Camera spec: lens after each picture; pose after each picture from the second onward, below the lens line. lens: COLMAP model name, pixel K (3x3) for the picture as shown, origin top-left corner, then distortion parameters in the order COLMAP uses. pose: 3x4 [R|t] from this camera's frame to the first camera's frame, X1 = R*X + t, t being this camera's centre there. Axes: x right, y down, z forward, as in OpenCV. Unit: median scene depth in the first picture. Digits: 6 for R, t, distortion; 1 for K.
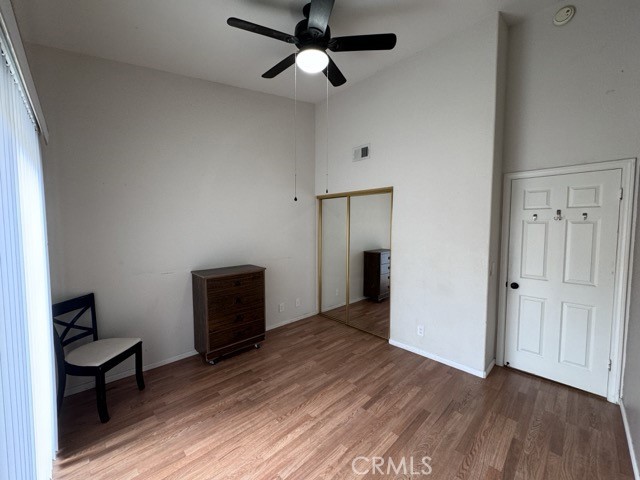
lens RADIAL K [[255.0, 0, 320.2], [0, 255.0, 241.5], [0, 0, 1]] dist [-0.000152, -0.000866]
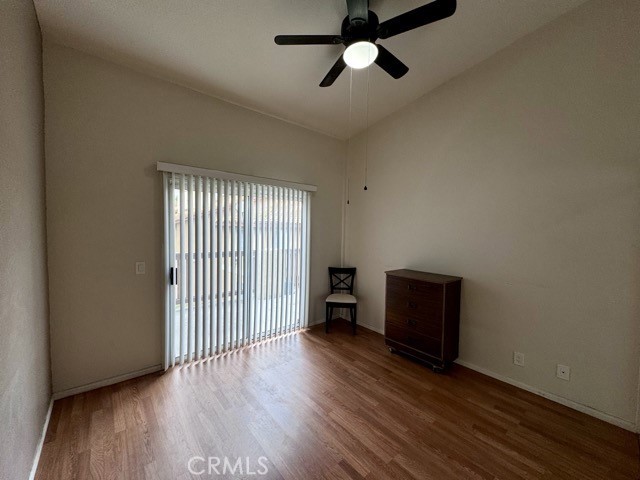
lens RADIAL K [[255.0, 0, 320.3], [0, 255.0, 237.6], [0, 0, 1]] dist [-0.000152, -0.000866]
pose [[-0.061550, 0.030929, -0.997625, 0.784292], [-0.083659, 0.995843, 0.036035, -0.042924], [0.994592, 0.085678, -0.058707, 0.776580]]
